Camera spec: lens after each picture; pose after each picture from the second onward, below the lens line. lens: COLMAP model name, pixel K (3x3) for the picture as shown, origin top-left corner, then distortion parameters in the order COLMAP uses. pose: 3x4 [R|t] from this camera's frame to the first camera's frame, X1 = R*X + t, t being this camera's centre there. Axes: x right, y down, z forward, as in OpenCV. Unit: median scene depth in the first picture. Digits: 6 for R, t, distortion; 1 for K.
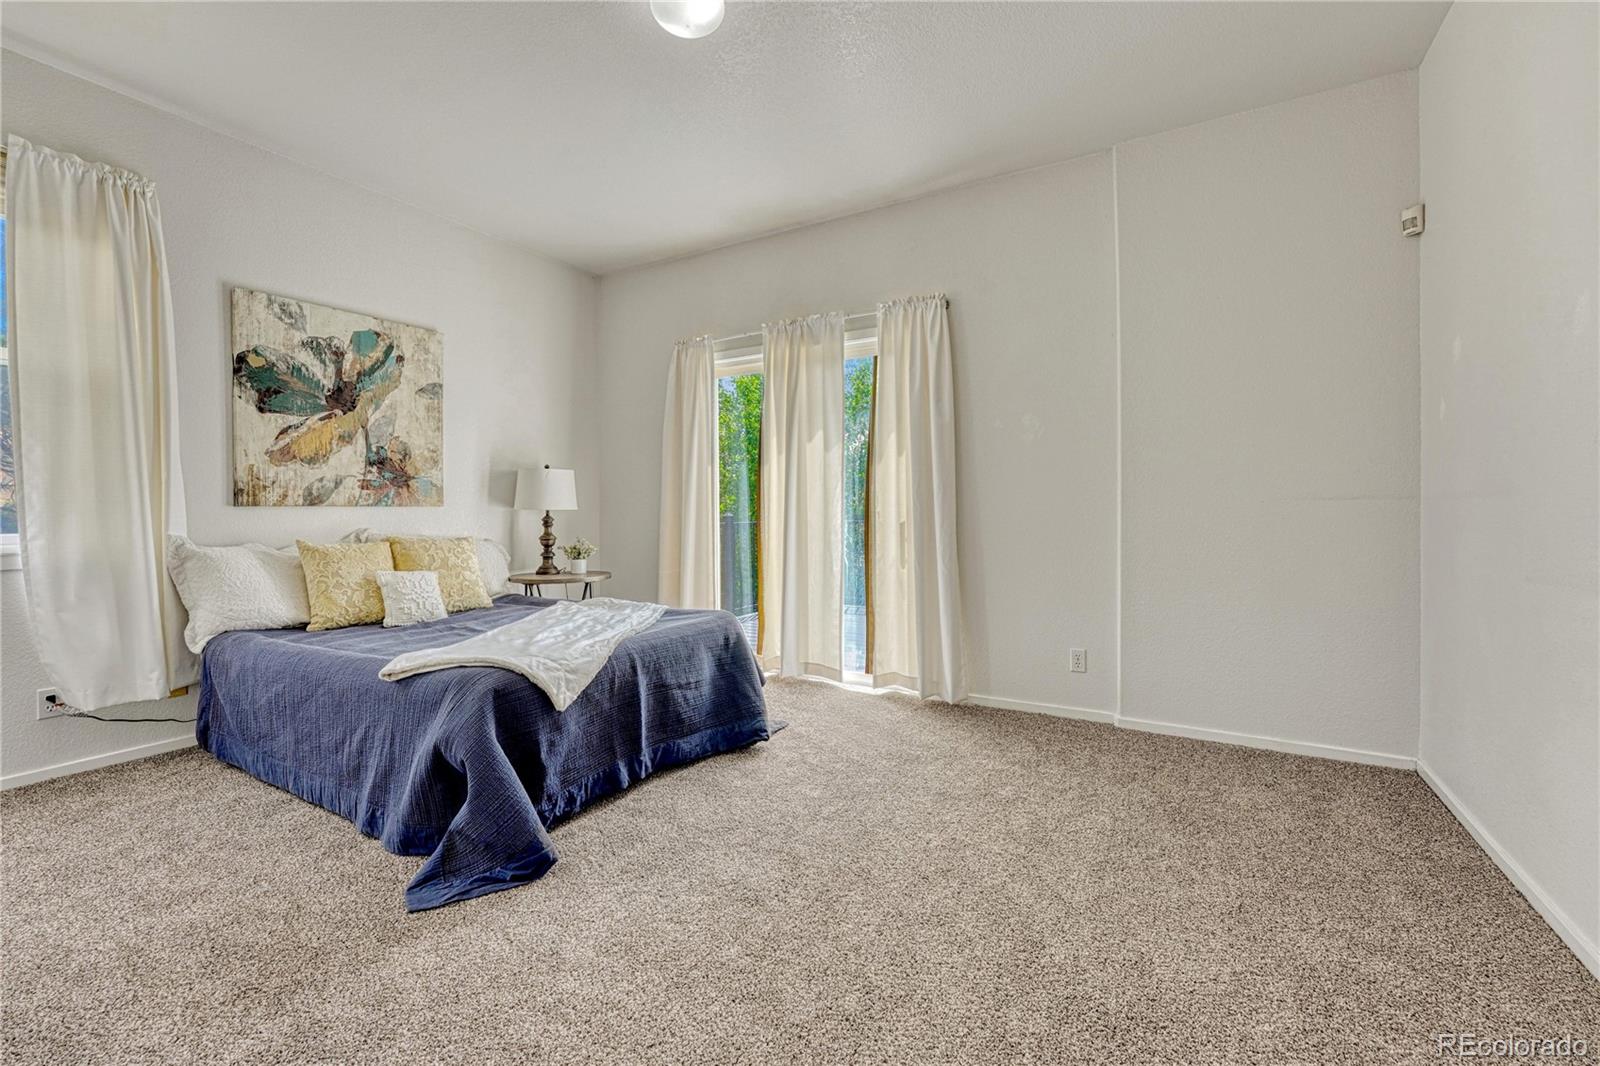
lens RADIAL K [[669.8, 0, 802.4], [0, 669.8, 522.3], [0, 0, 1]] dist [-0.012776, -0.000024]
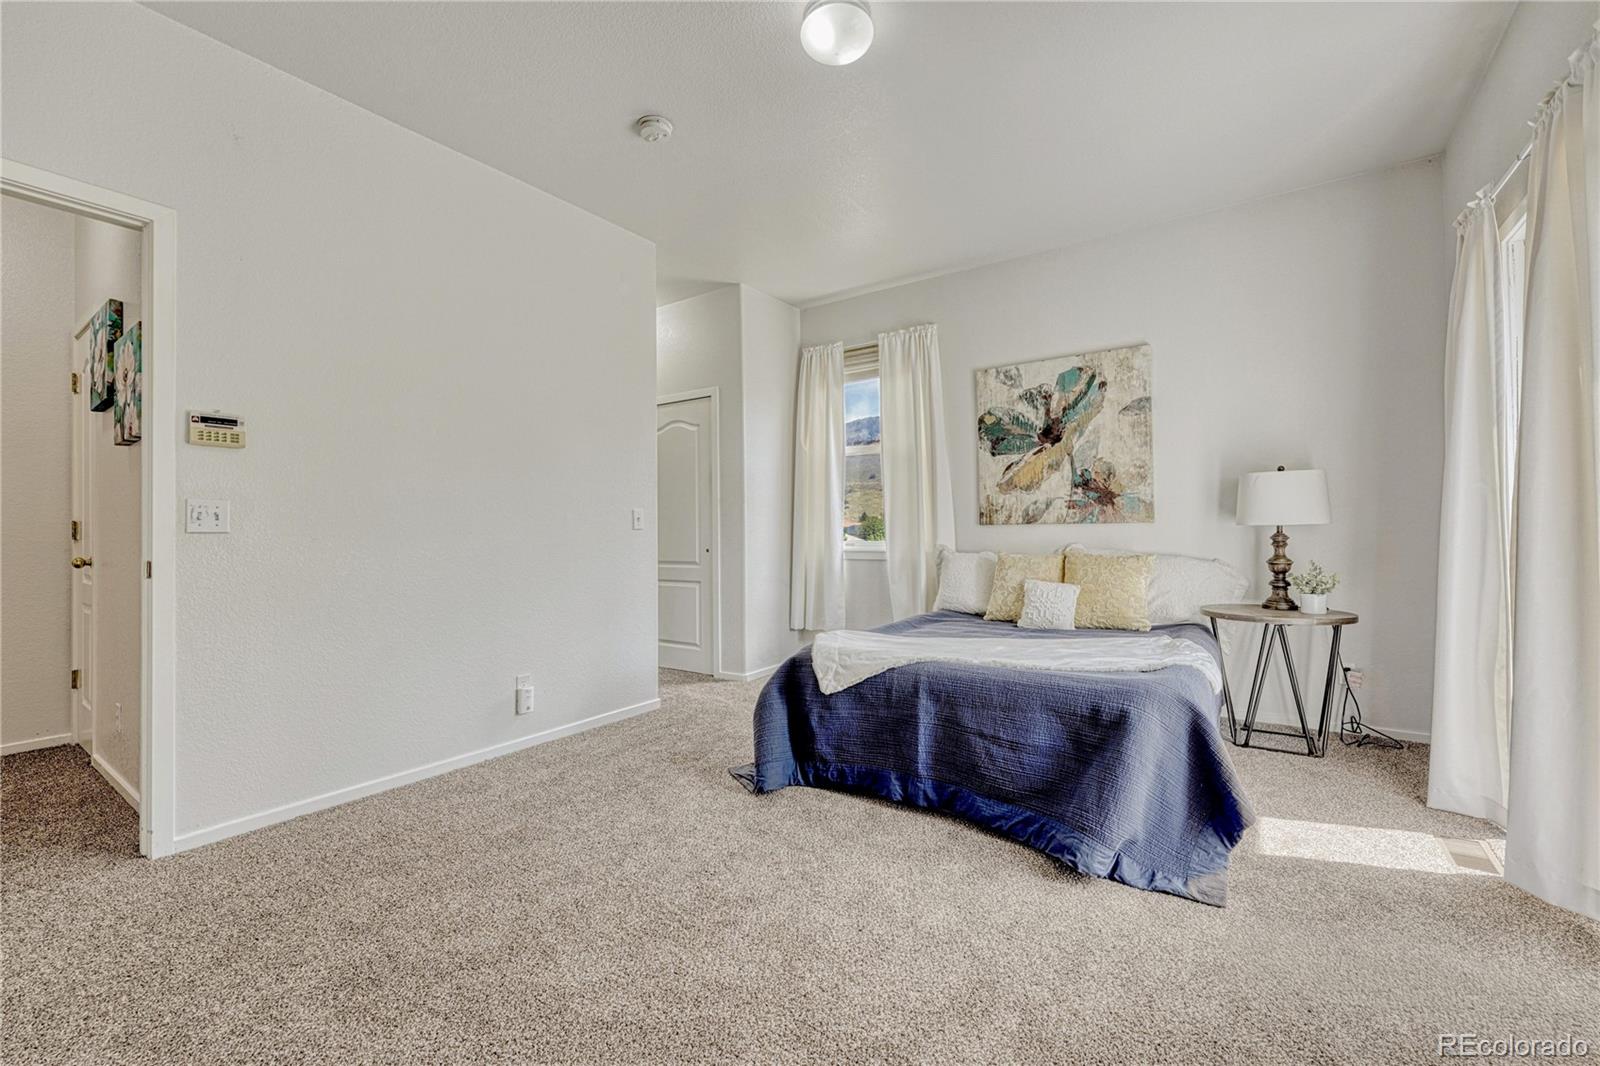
lens RADIAL K [[669.8, 0, 800.5], [0, 669.8, 529.9], [0, 0, 1]] dist [-0.012776, -0.000024]
pose [[-0.084919, 0.002118, -0.996386, 0.546907], [-0.009478, 0.999951, 0.002933, -0.013148], [0.996343, 0.009693, -0.084895, 0.669526]]
